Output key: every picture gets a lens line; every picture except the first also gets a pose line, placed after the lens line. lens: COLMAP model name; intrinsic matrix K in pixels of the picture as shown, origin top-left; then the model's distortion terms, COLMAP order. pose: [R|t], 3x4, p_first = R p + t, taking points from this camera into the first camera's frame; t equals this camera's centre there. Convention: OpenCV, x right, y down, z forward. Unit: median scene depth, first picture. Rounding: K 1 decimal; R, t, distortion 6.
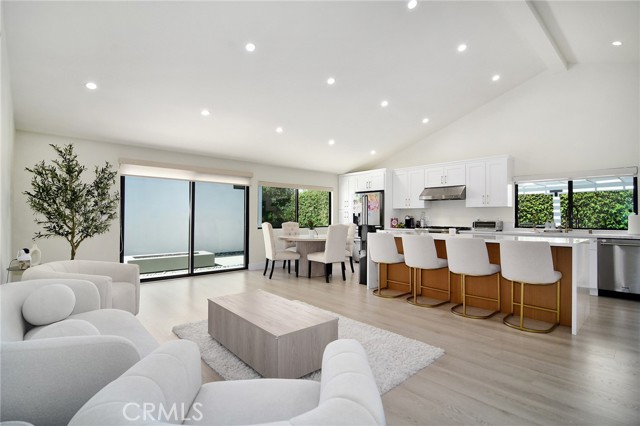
lens RADIAL K [[309.7, 0, 320.0], [0, 309.7, 213.0], [0, 0, 1]] dist [-0.024340, -0.000034]
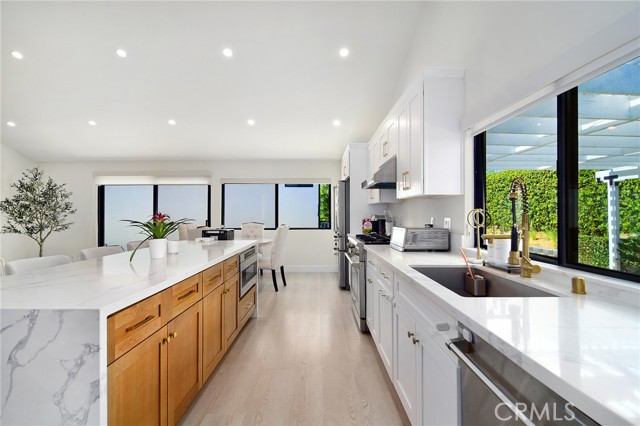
lens RADIAL K [[309.7, 0, 320.0], [0, 309.7, 213.0], [0, 0, 1]] dist [-0.024340, -0.000034]
pose [[0.739892, -0.006061, -0.672698, 0.609383], [0.011571, 0.999926, 0.003717, 0.000431], [0.672626, -0.010534, 0.739908, 0.464361]]
